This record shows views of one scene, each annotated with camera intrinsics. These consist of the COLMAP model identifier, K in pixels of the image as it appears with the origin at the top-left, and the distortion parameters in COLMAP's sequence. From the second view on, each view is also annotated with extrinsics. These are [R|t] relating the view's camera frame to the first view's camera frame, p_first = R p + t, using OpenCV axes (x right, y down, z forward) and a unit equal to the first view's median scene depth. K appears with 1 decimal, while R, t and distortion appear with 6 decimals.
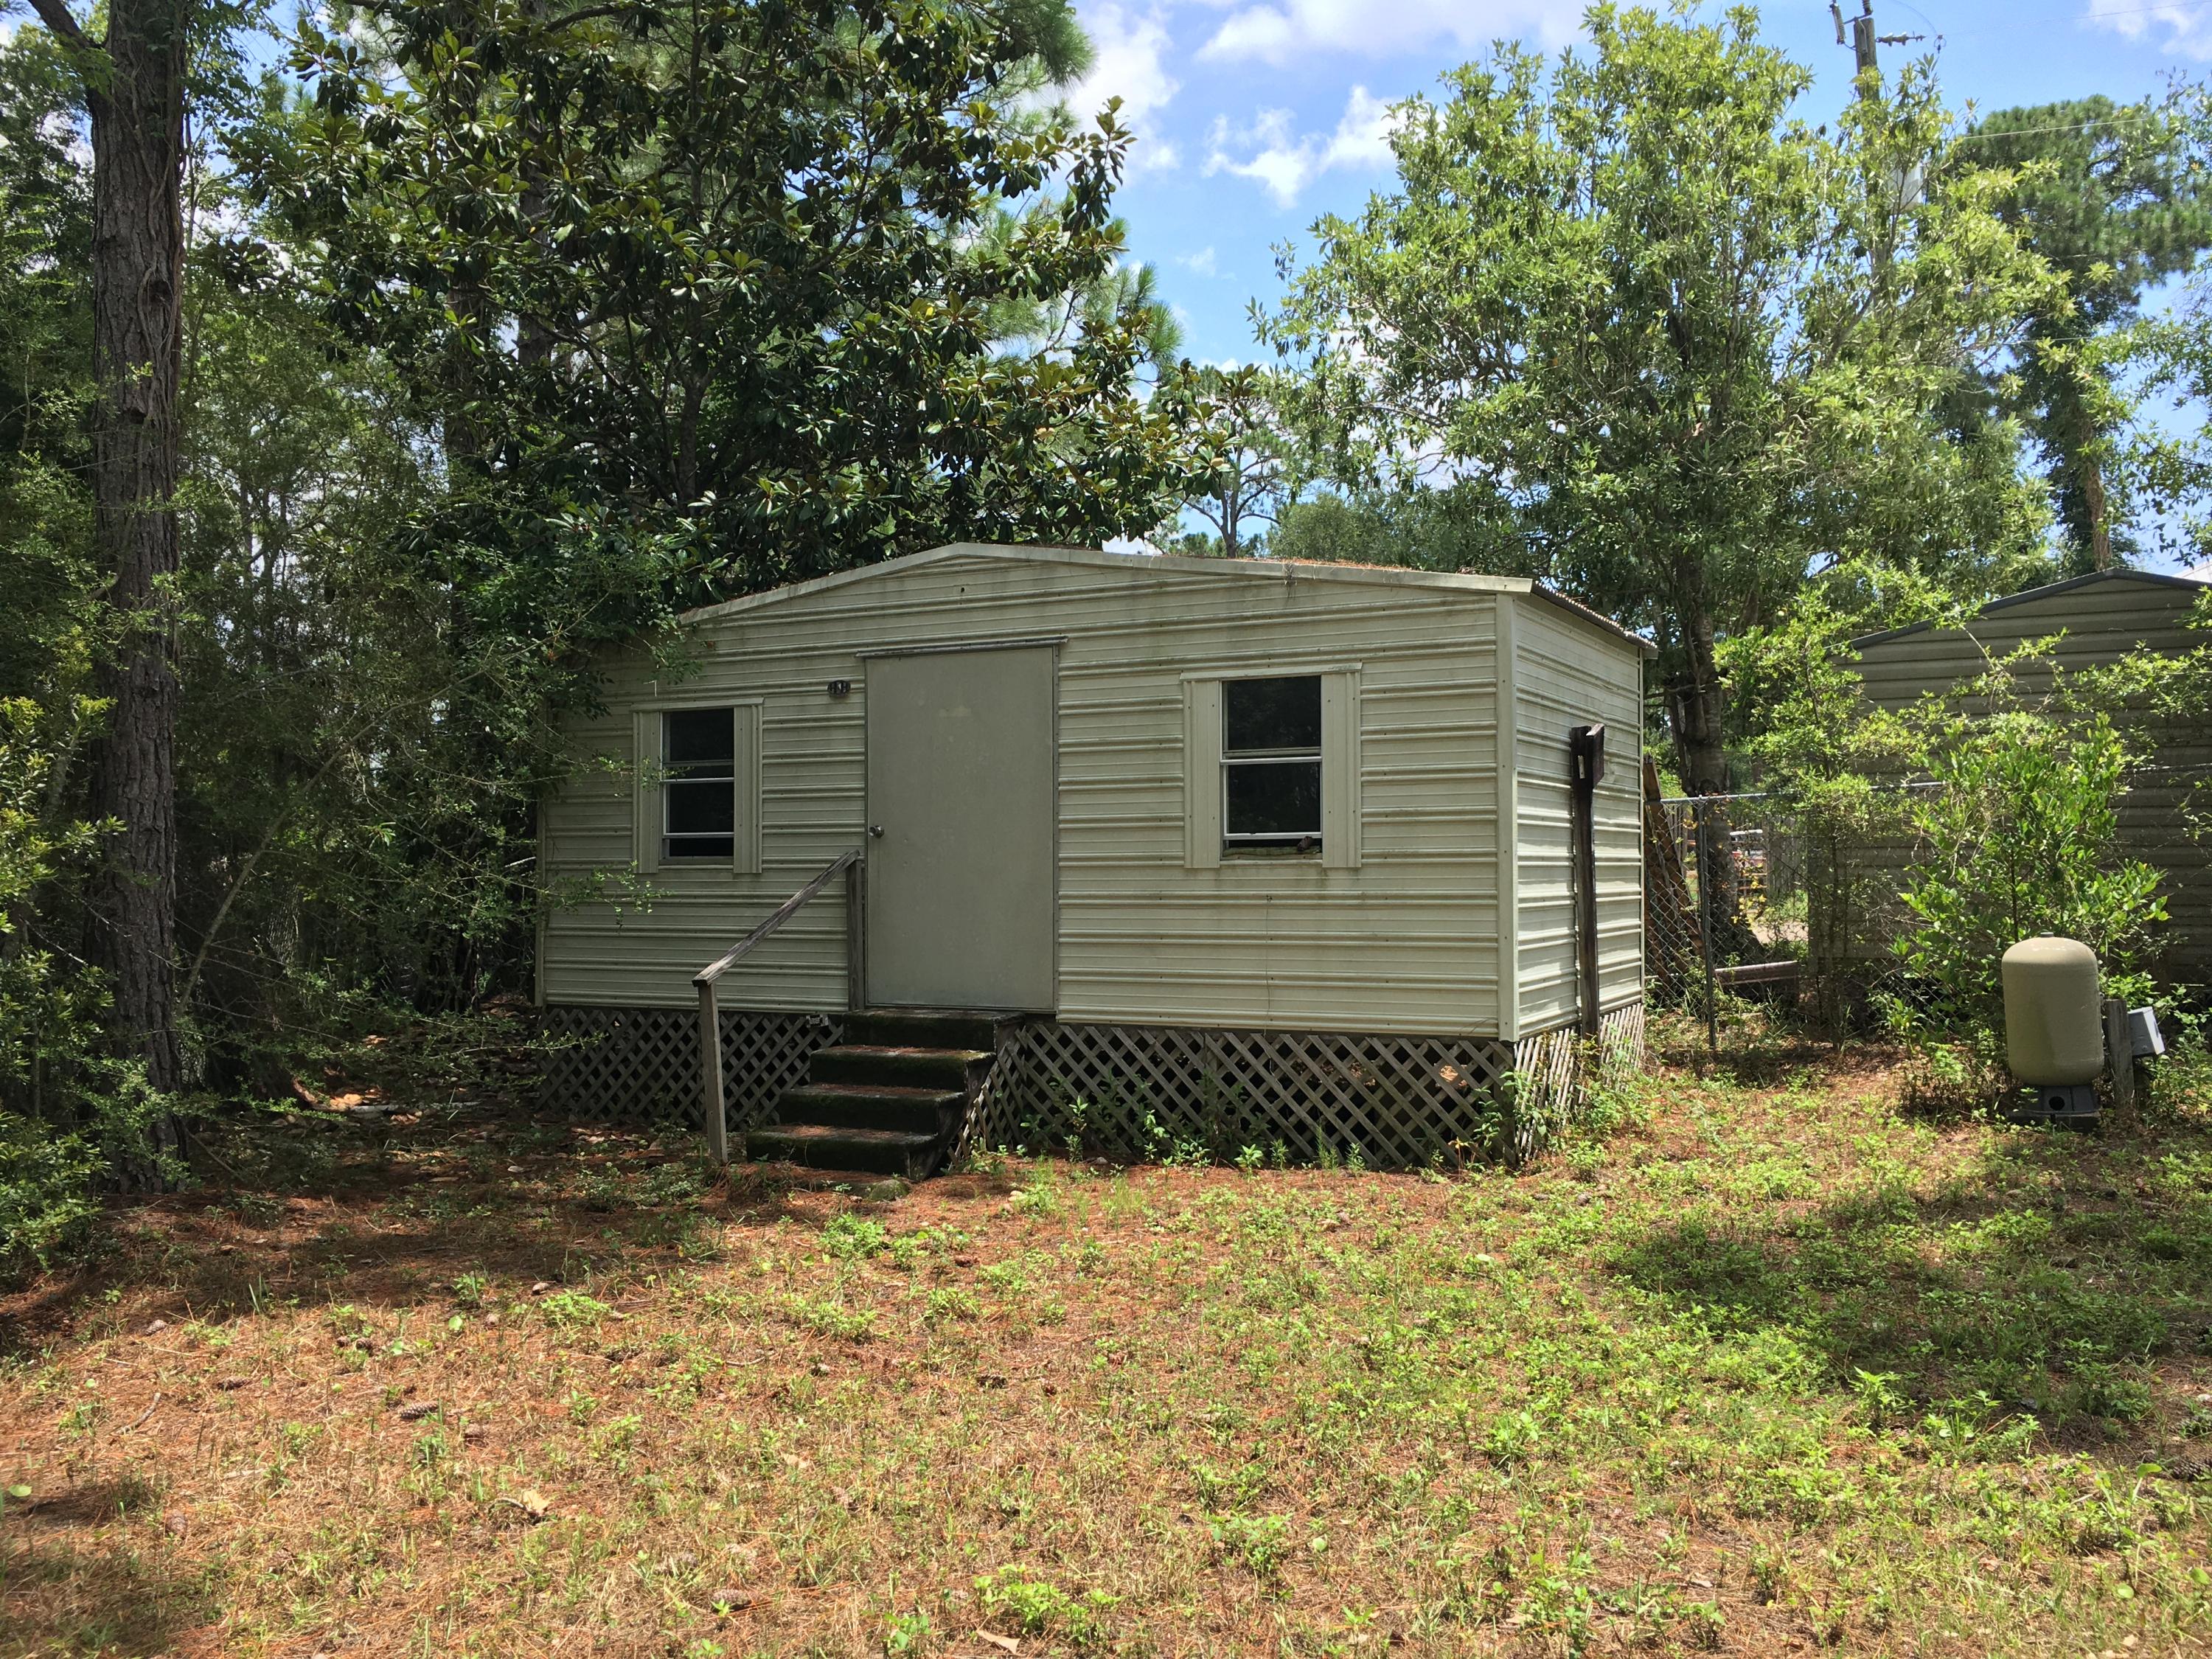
lens RADIAL K [[1880.7, 0, 1106.8], [0, 1880.7, 829.4], [0, 0, 1]] dist [-0.003010, 0.005066]
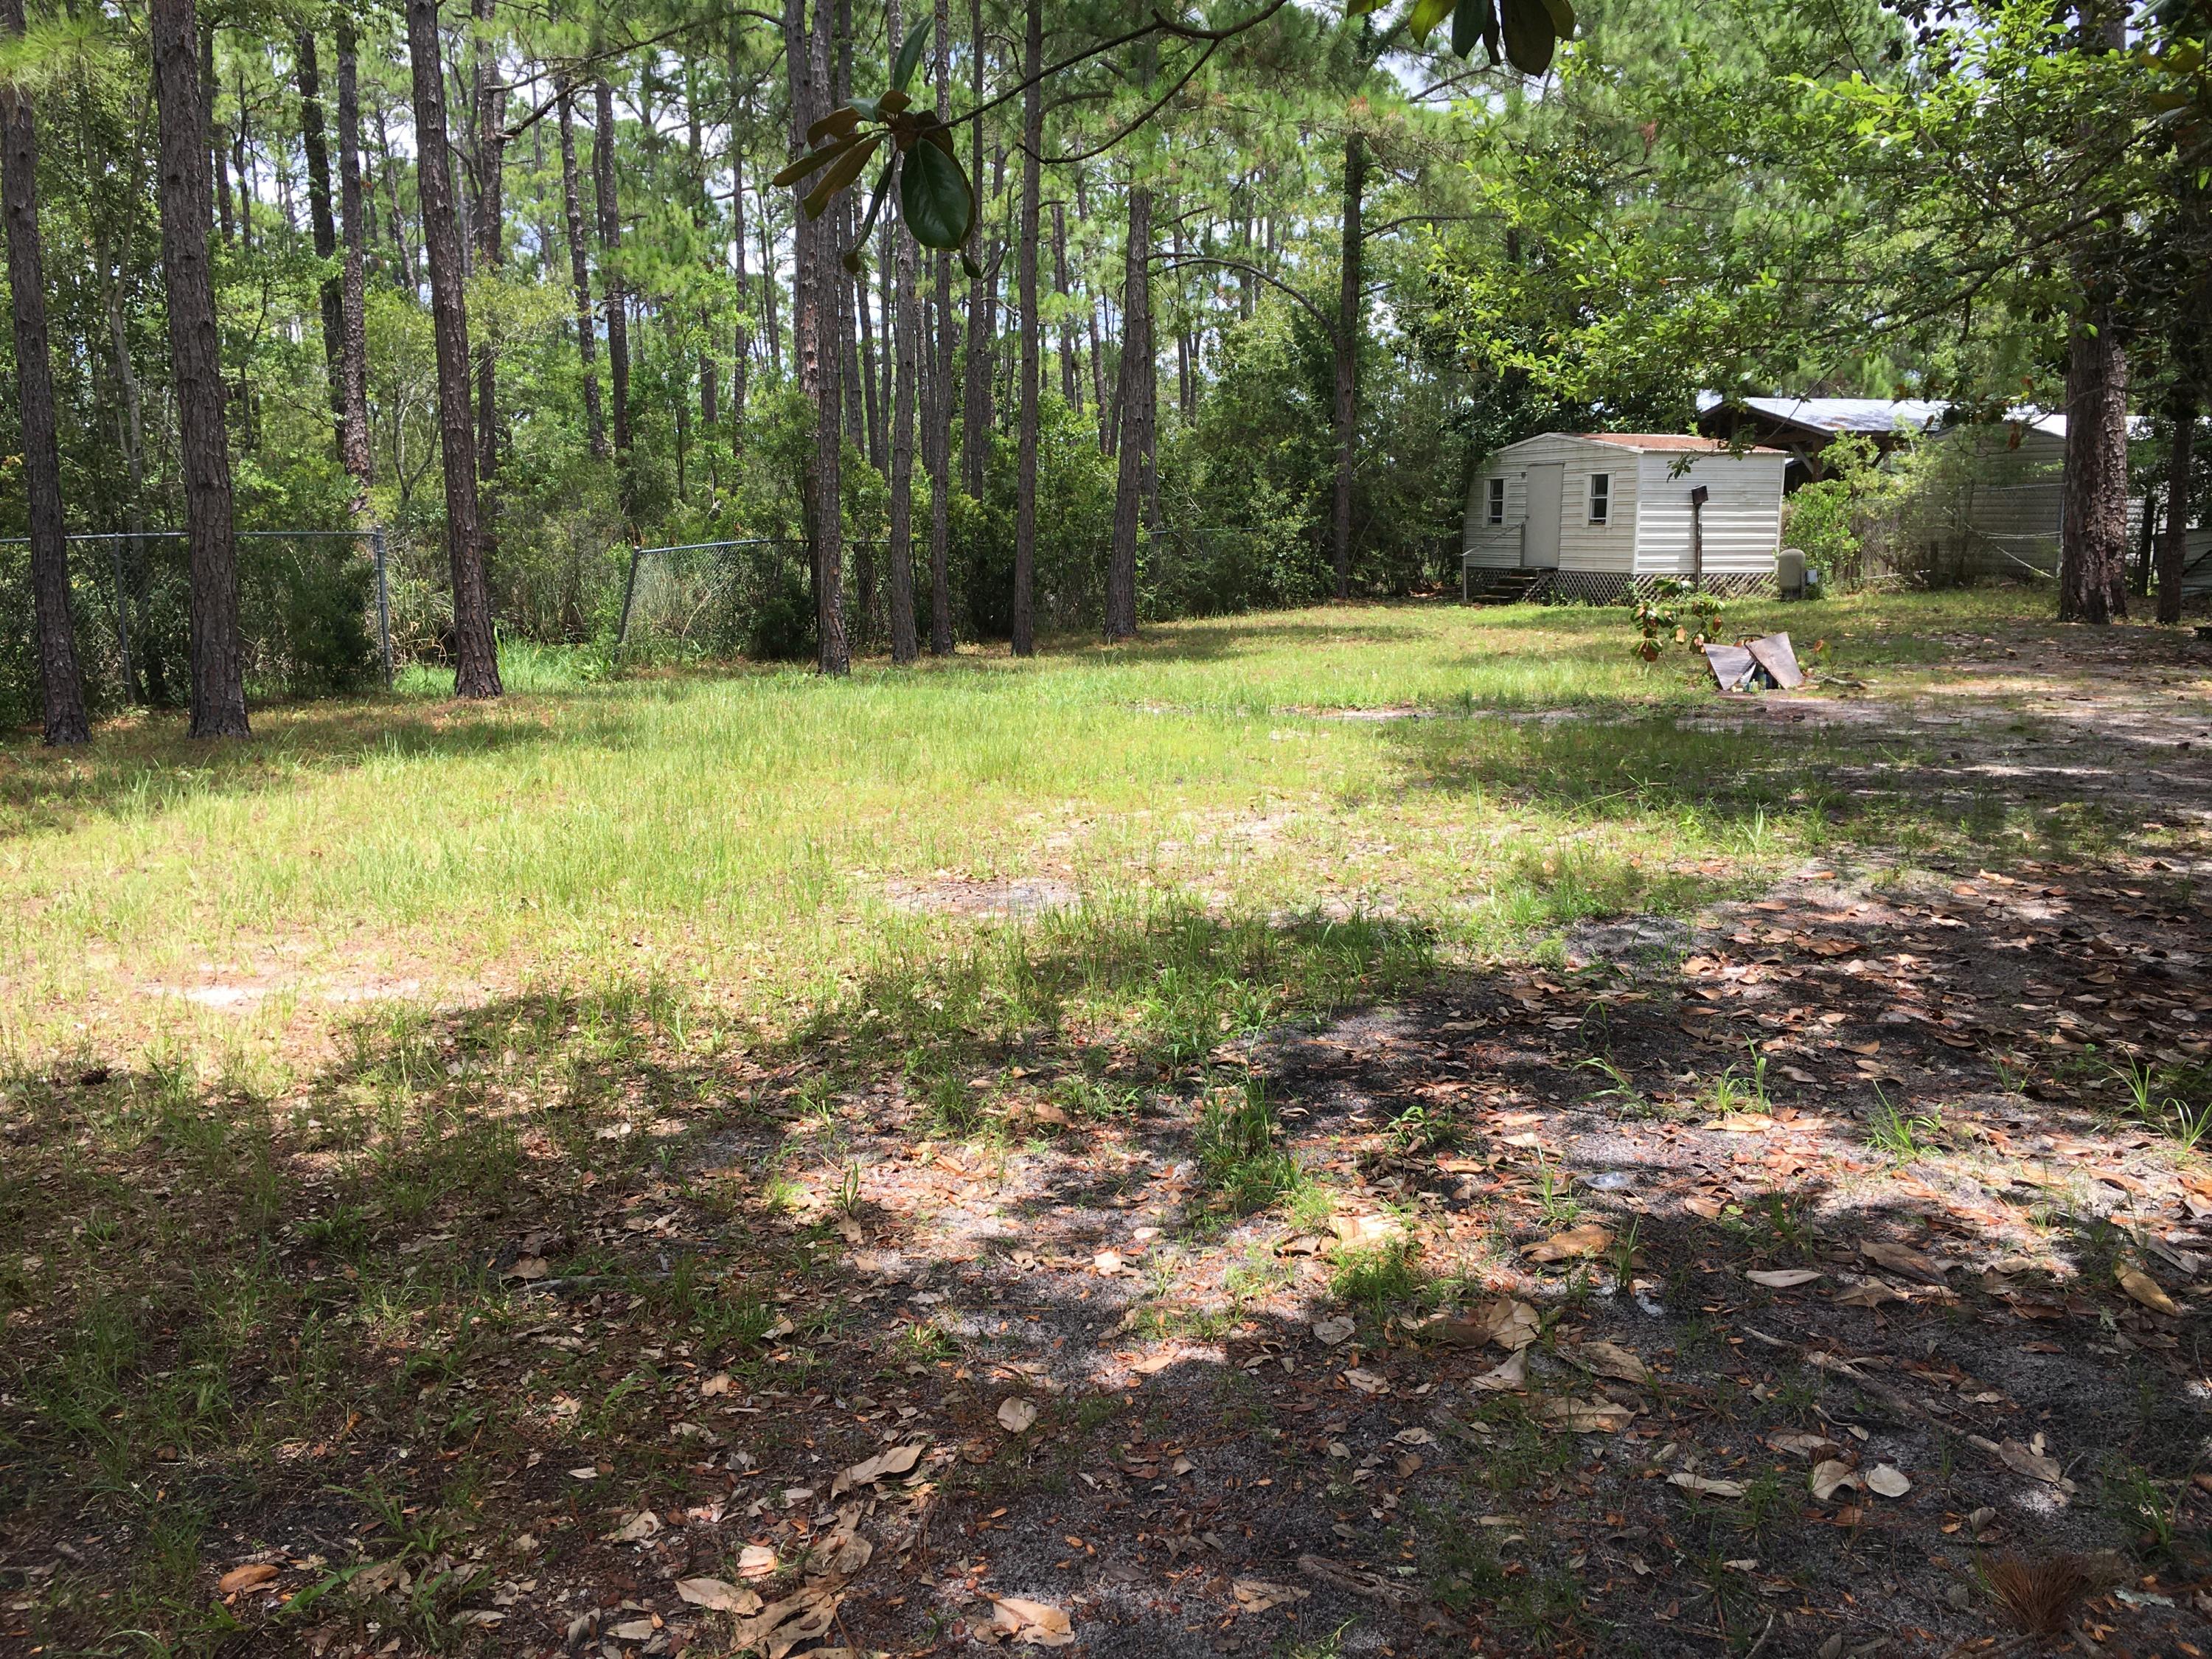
lens RADIAL K [[1880.7, 0, 1107.6], [0, 1880.7, 830.0], [0, 0, 1]] dist [-0.003010, 0.005066]
pose [[0.712101, 0.119180, -0.691888, 1.914423], [0.006730, 0.984282, 0.176473, -0.050213], [0.702045, -0.130323, 0.700106, -2.195388]]
